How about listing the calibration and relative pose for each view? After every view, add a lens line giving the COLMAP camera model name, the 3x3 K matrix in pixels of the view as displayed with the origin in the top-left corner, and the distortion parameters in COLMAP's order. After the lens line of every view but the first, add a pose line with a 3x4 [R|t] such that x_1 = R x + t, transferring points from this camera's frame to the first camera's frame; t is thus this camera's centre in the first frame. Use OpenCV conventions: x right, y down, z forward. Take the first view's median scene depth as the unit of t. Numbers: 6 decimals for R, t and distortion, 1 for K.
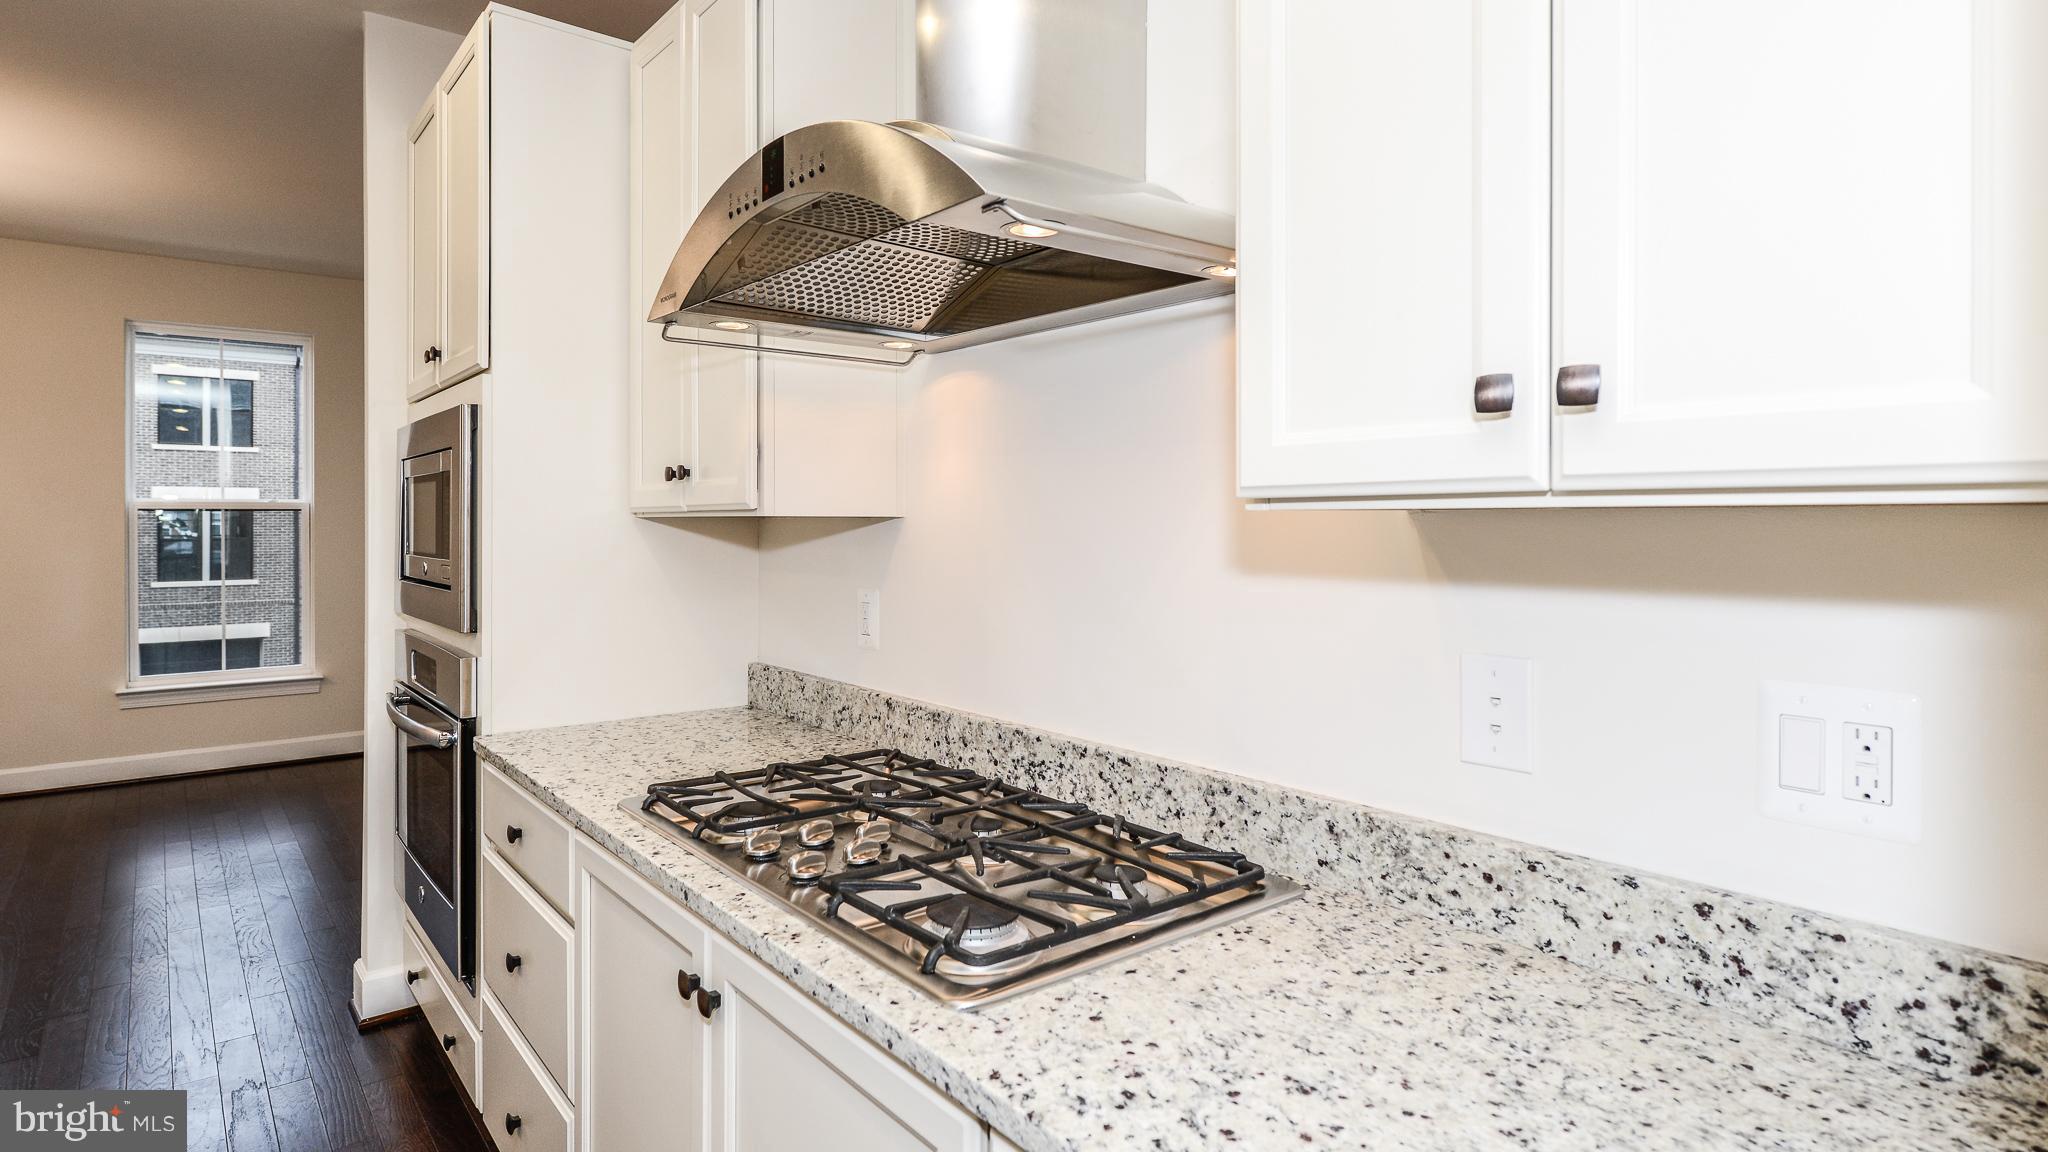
lens RADIAL K [[1097.2, 0, 1022.5], [0, 1097.2, 516.6], [0, 0, 1]] dist [-0.000134, -0.000031]
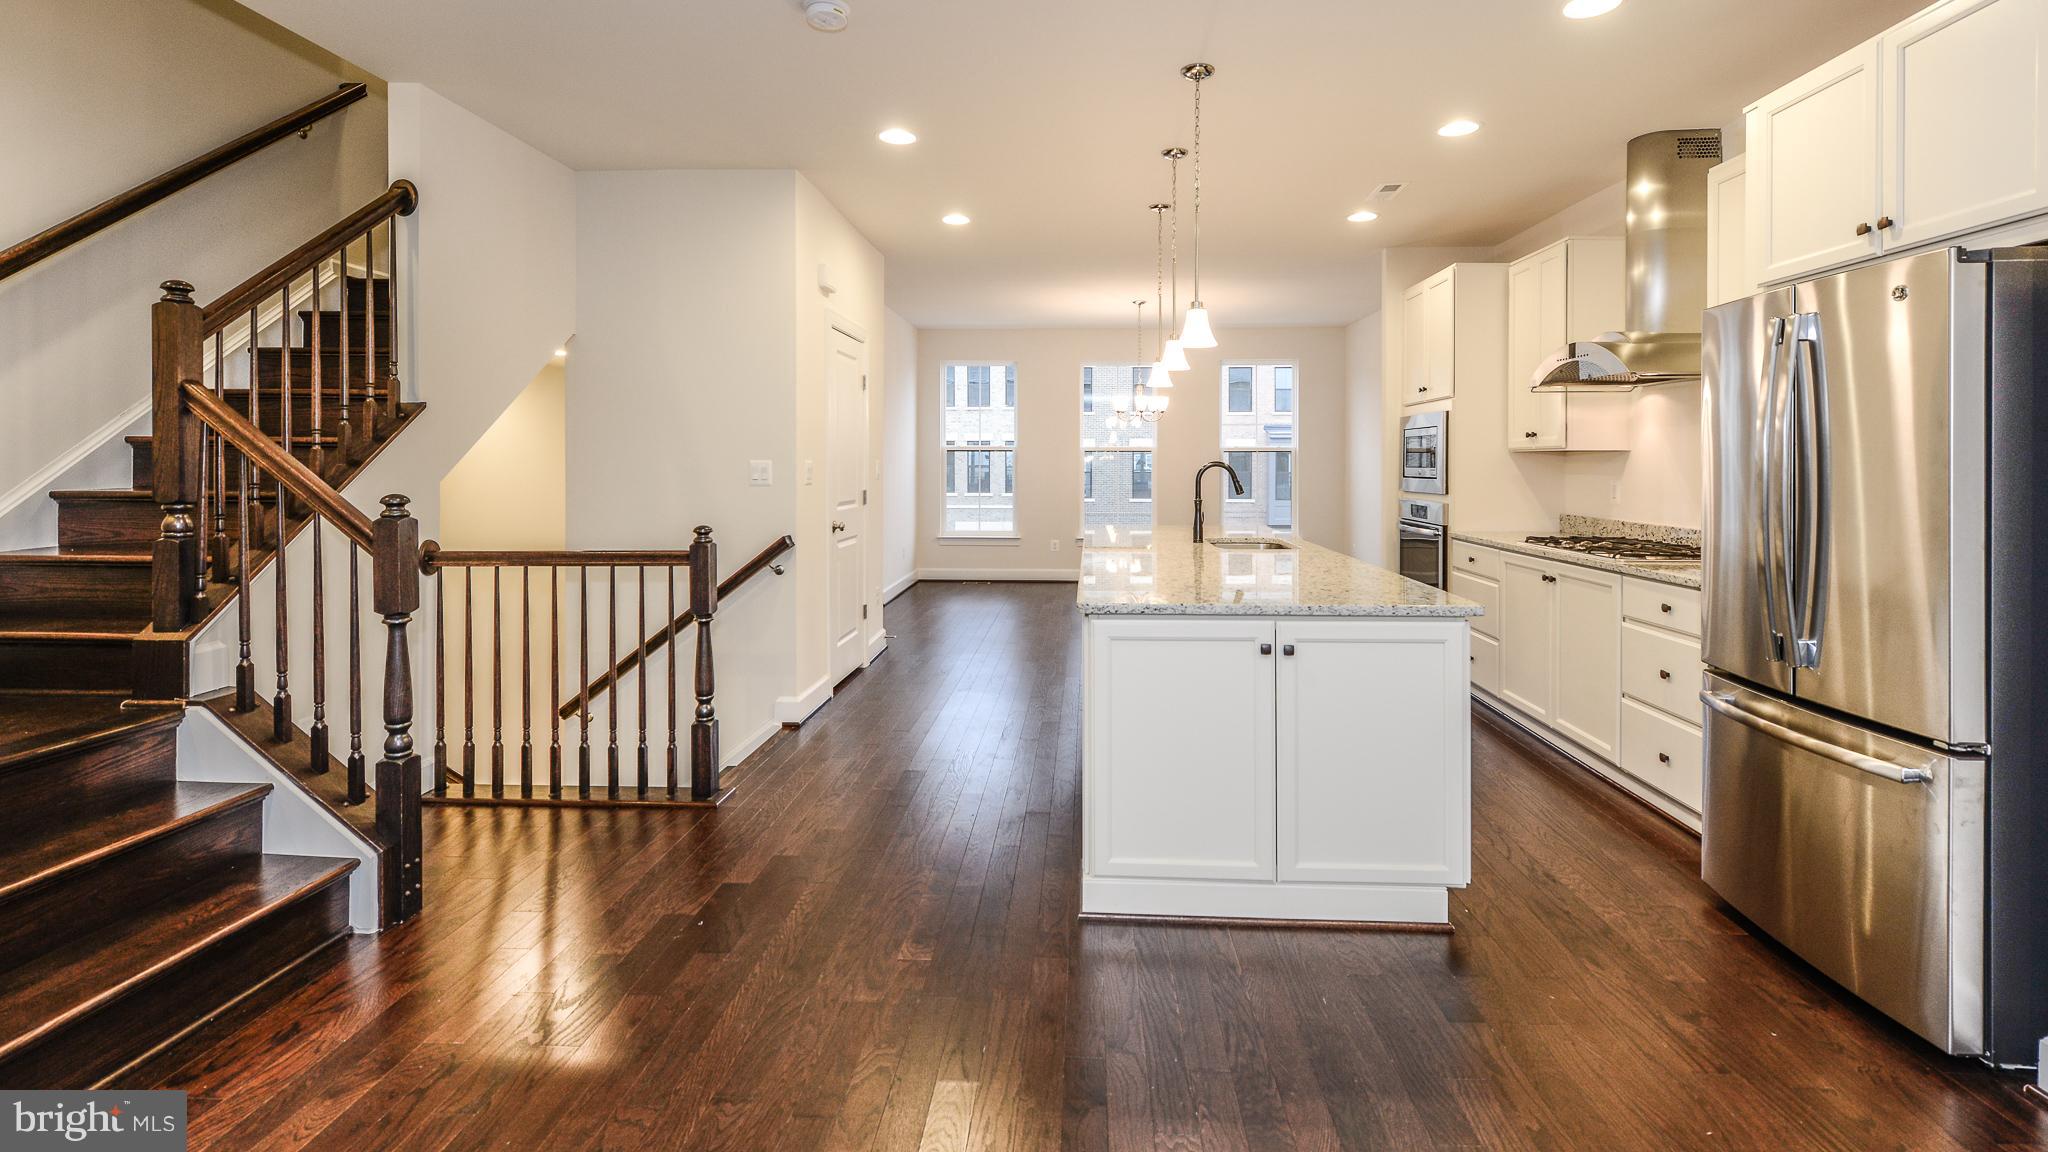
lens RADIAL K [[958.1, 0, 1015.0], [0, 958.1, 467.6], [0, 0, 1]] dist [0.001825, 0.000275]
pose [[0.731809, 0.003617, -0.681500, 0.421192], [0.003829, 0.999948, 0.009419, 0.016424], [0.681499, -0.009503, 0.731758, -1.851854]]
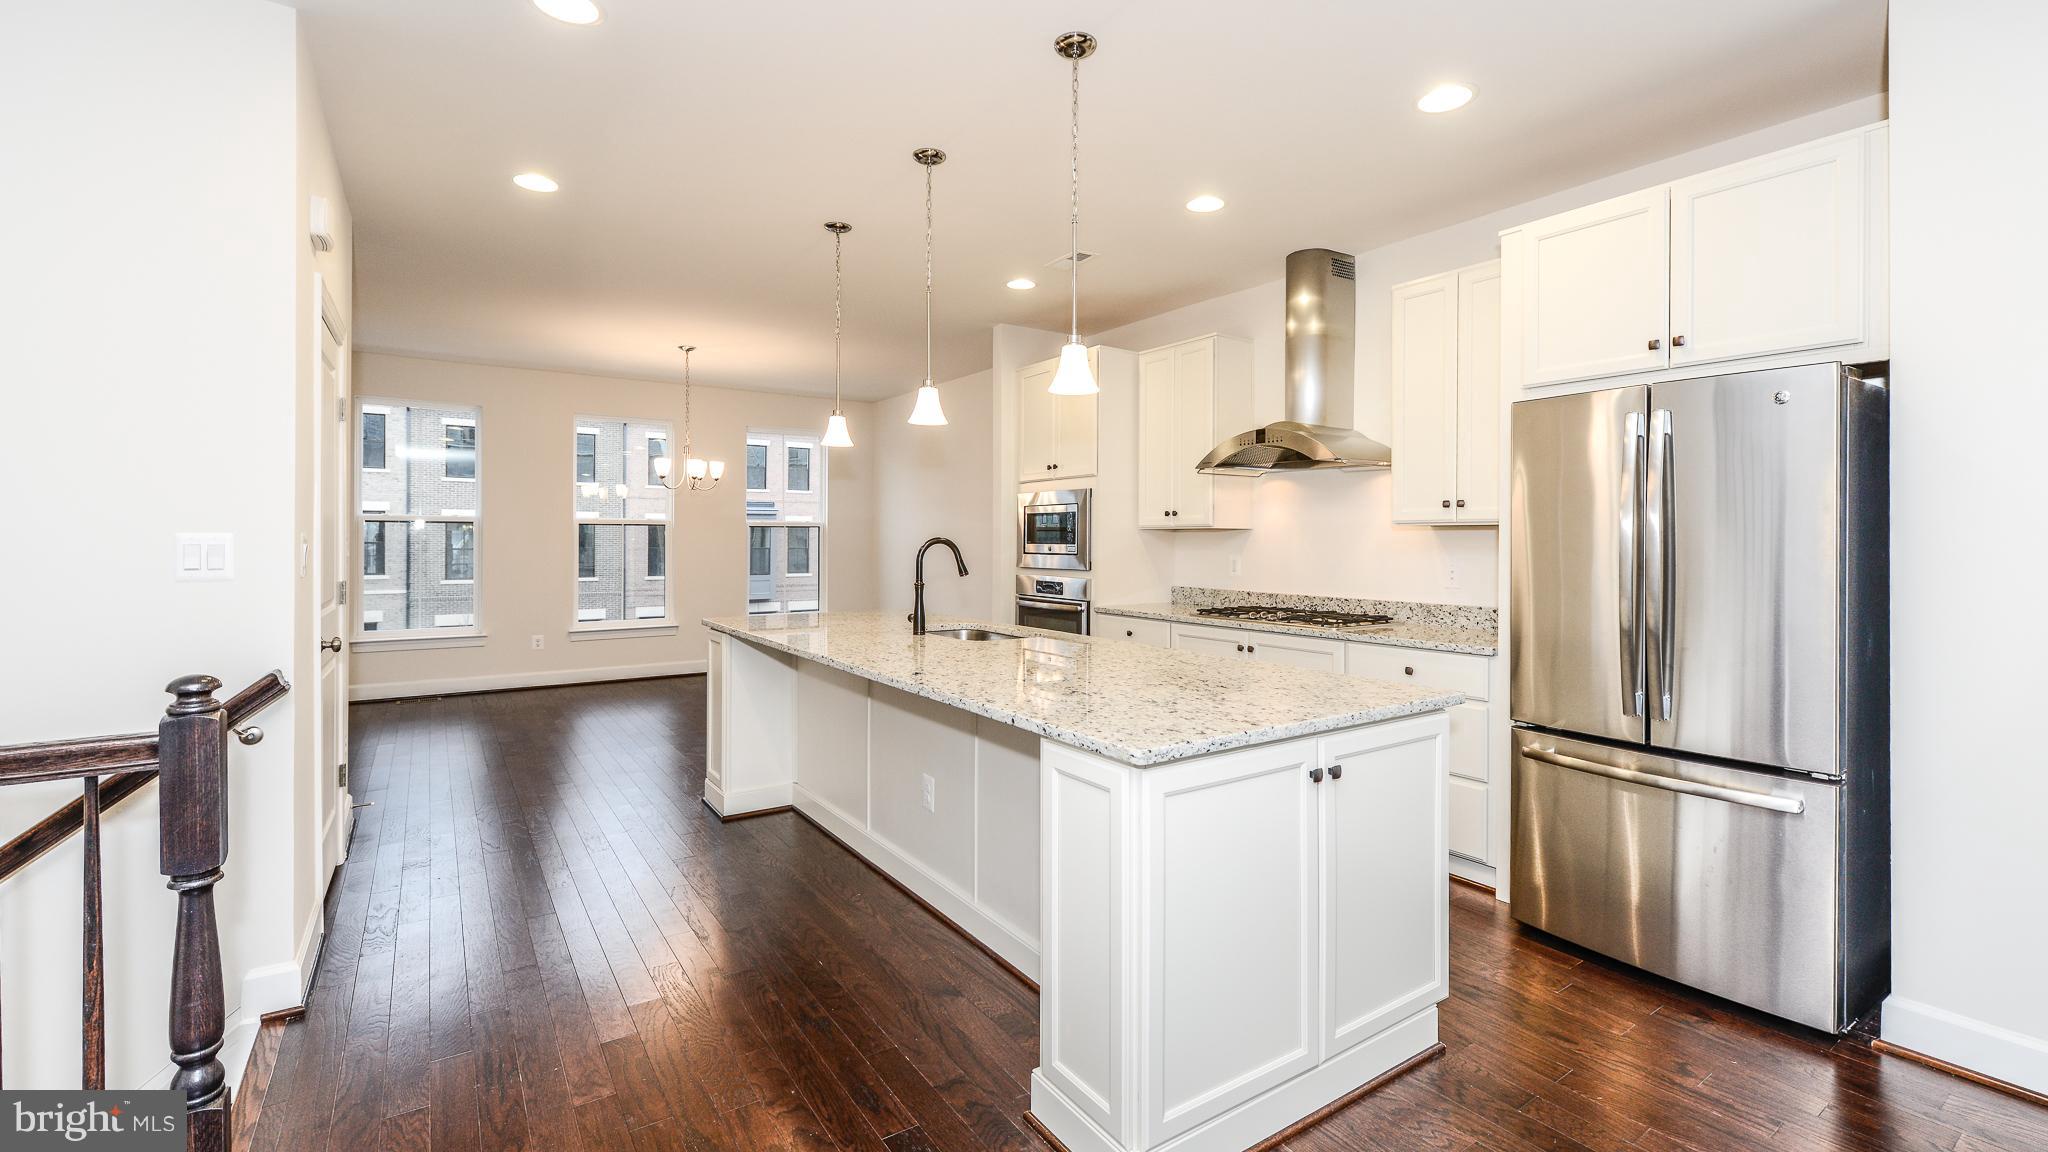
lens RADIAL K [[905.1, 0, 1057.3], [0, 905.1, 543.9], [0, 0, 1]] dist [0.000584, 0.000073]
pose [[0.997553, 0.002683, -0.069857, -0.531735], [-0.001956, 0.999943, 0.010464, 0.018565], [0.069881, -0.010302, 0.997502, -1.632100]]
